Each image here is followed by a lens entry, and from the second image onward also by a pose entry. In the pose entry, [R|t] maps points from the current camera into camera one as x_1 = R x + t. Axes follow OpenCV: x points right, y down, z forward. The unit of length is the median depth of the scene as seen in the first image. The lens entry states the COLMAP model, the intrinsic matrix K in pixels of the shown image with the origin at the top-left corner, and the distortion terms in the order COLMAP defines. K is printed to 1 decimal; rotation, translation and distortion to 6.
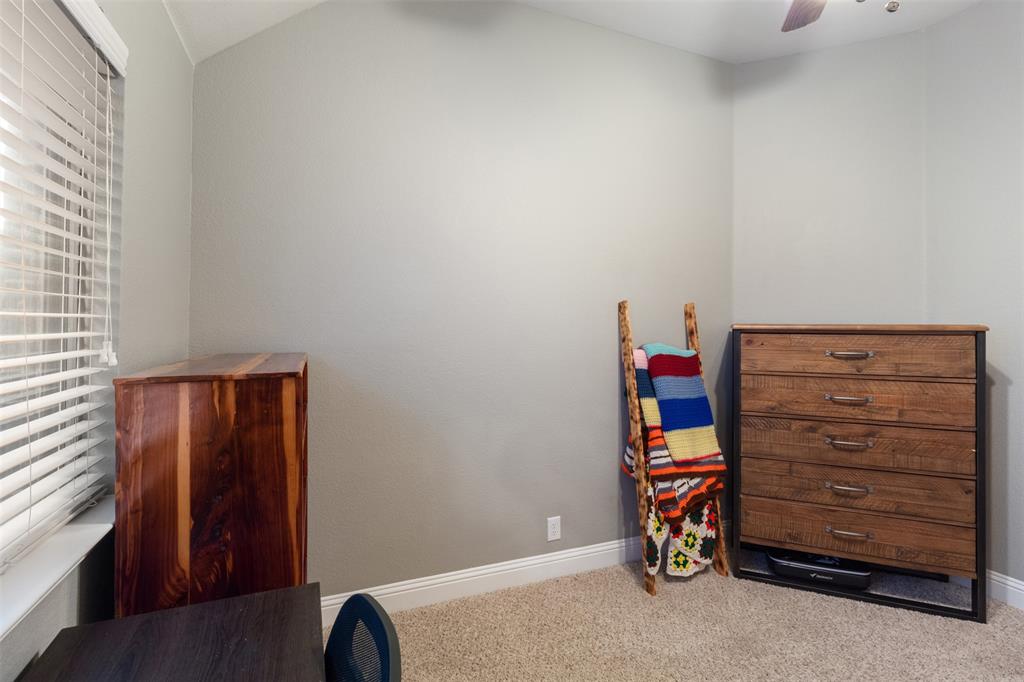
lens RADIAL K [[488.0, 0, 514.0], [0, 488.0, 313.9], [0, 0, 1]] dist [0.003615, -0.000118]
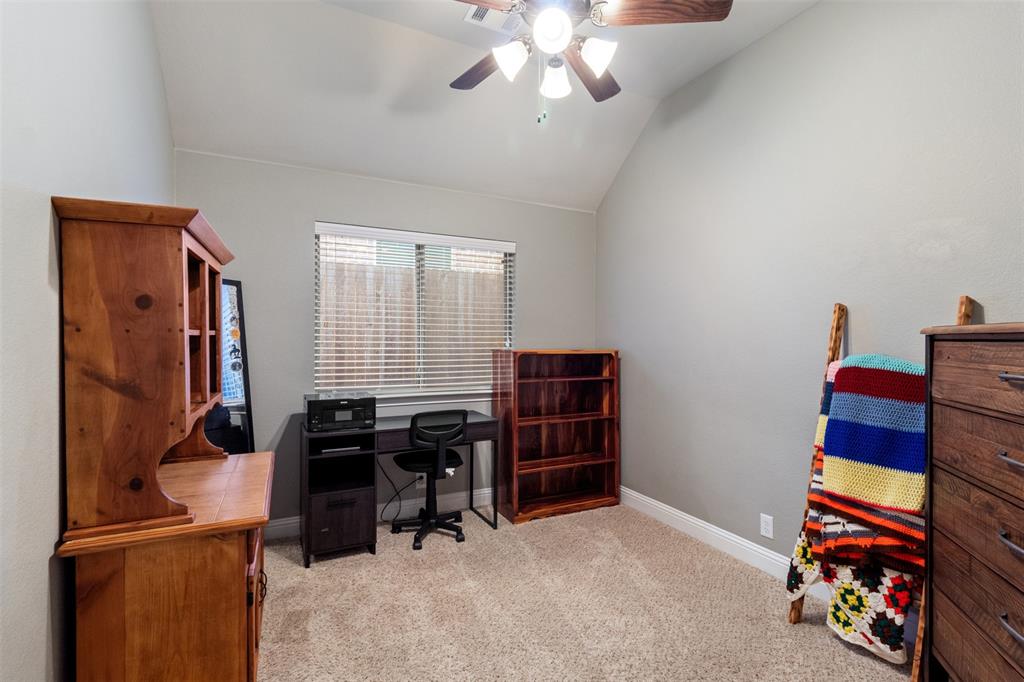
lens RADIAL K [[474.9, 0, 518.1], [0, 474.9, 333.3], [0, 0, 1]] dist [0.002913, 0.000410]
pose [[0.076057, -0.015794, -0.996978, 1.114282], [0.014976, 0.999780, -0.014695, 0.032177], [0.996991, -0.013813, 0.076277, 0.408643]]
